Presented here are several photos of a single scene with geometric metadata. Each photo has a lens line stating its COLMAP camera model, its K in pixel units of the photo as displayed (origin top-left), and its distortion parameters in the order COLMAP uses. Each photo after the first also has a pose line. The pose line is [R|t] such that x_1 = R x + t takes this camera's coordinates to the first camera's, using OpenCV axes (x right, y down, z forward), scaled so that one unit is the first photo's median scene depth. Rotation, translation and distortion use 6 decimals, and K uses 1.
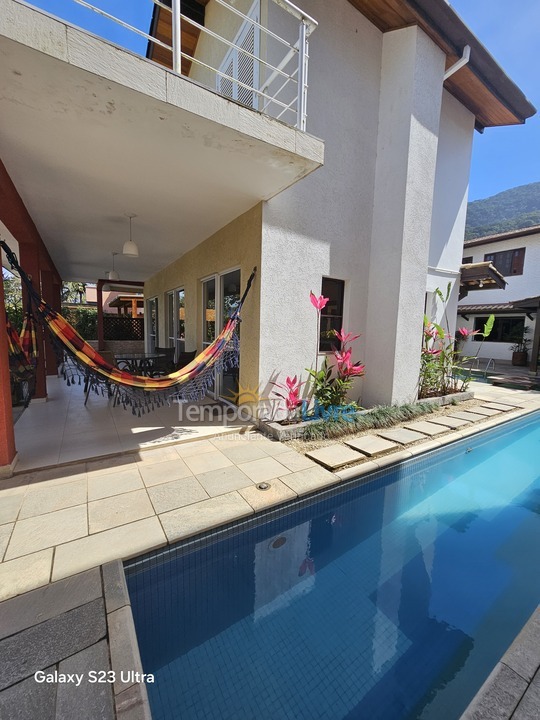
lens RADIAL K [[292.4, 0, 270.0], [0, 292.4, 360.0], [0, 0, 1]] dist [-0.001225, 0.000062]
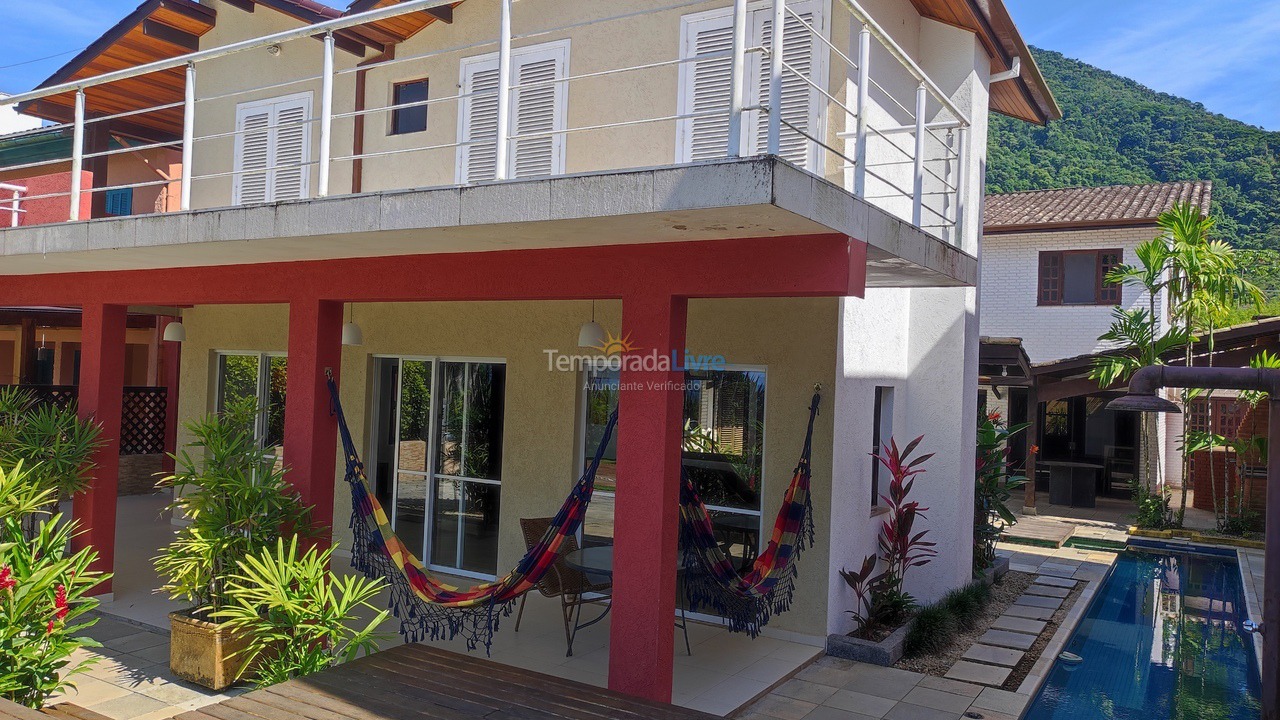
lens RADIAL K [[944.2, 0, 640.0], [0, 944.2, 360.0], [0, 0, 1]] dist [0.019461, -0.001820]
pose [[0.897276, 0.022010, 0.440921, -1.220659], [0.027017, 0.994147, -0.104604, -0.163018], [-0.440642, 0.105771, 0.891430, -0.594757]]
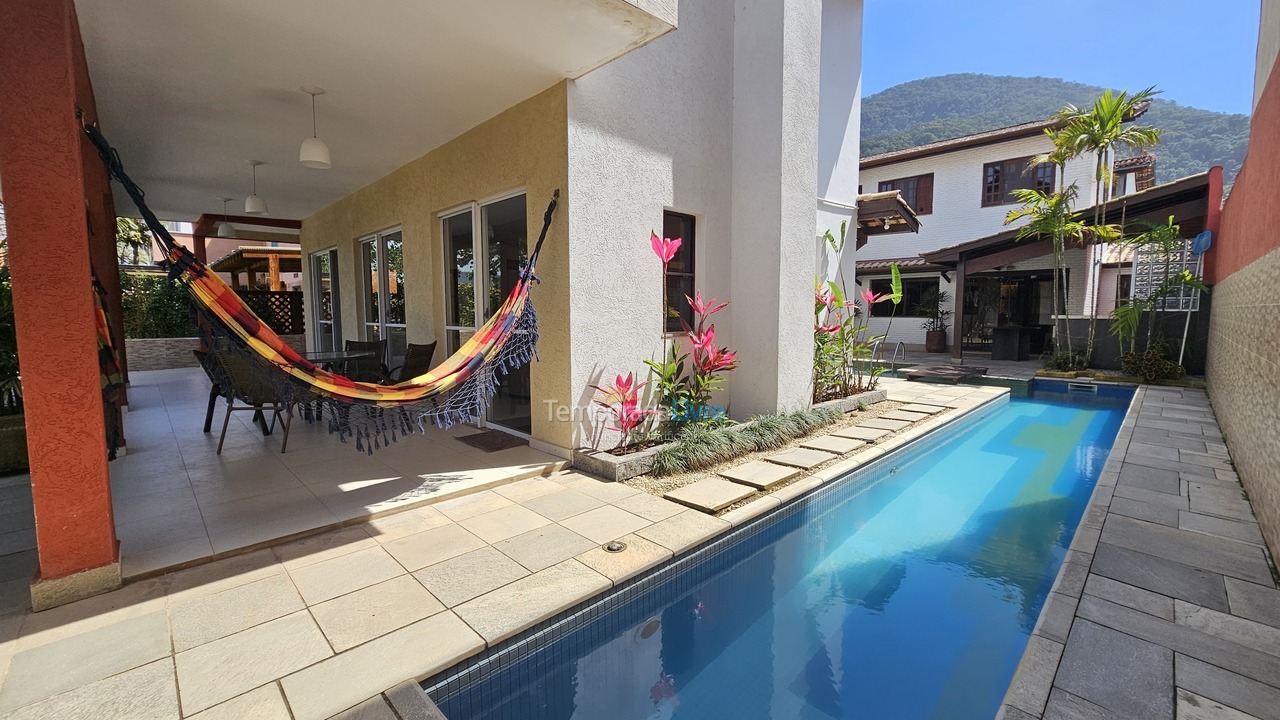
lens RADIAL K [[520.2, 0, 636.8], [0, 520.2, 352.7], [0, 0, 1]] dist [0.000493, 0.000071]
pose [[0.979763, -0.042362, 0.195628, -0.106955], [0.046633, 0.998763, -0.017278, 0.032526], [-0.194654, 0.026051, 0.980526, -0.045860]]
